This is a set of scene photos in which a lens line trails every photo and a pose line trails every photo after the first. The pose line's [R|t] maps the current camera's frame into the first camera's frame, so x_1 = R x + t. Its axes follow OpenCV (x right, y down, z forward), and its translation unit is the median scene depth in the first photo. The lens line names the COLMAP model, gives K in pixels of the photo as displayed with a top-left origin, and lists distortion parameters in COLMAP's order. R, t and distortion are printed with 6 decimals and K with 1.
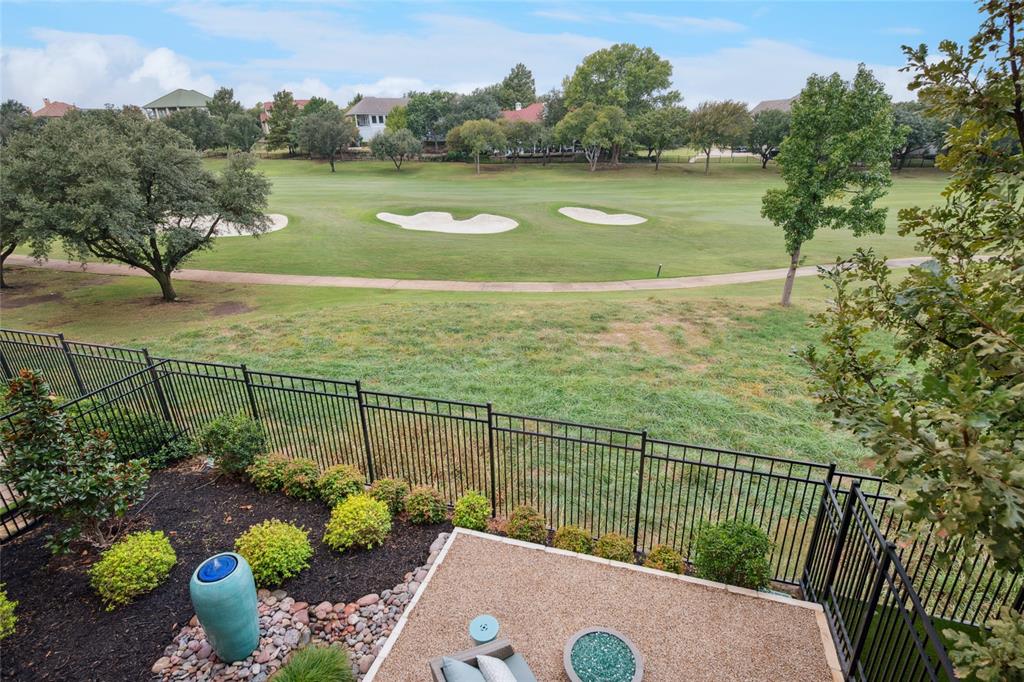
lens RADIAL K [[502.6, 0, 512.0], [0, 502.6, 341.0], [0, 0, 1]] dist [0.002637, -0.000928]
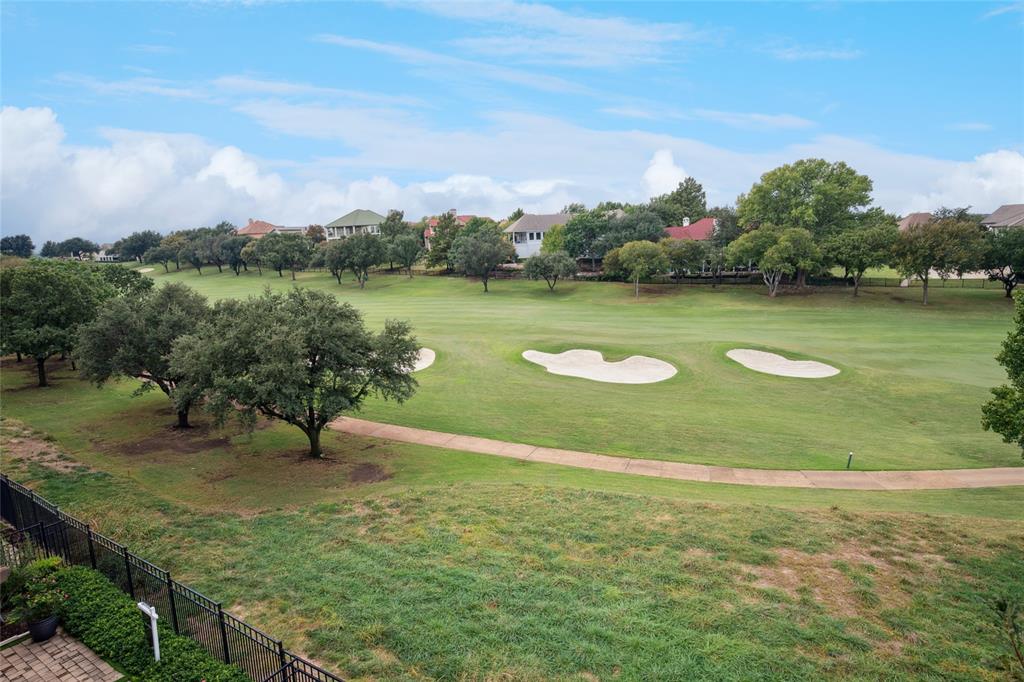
lens RADIAL K [[576.8, 0, 525.2], [0, 576.8, 334.9], [0, 0, 1]] dist [0.003743, -0.001176]
pose [[0.965378, 0.030023, -0.259121, 0.013677], [-0.082563, 0.977453, -0.194342, -0.065133], [0.247444, 0.209007, 0.946091, -0.028496]]
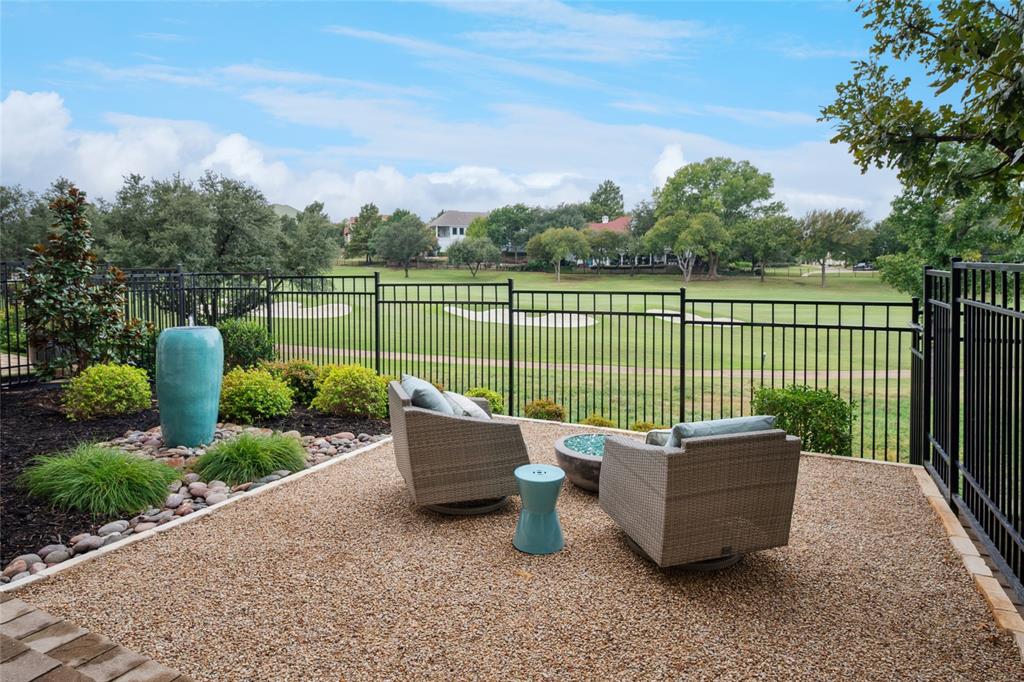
lens RADIAL K [[584.6, 0, 515.5], [0, 584.6, 296.7], [0, 0, 1]] dist [0.003236, -0.000194]
pose [[0.989111, 0.028997, -0.144290, 0.013959], [-0.074777, 0.943440, -0.323000, 0.059711], [0.126762, 0.330273, 0.935335, 0.003774]]
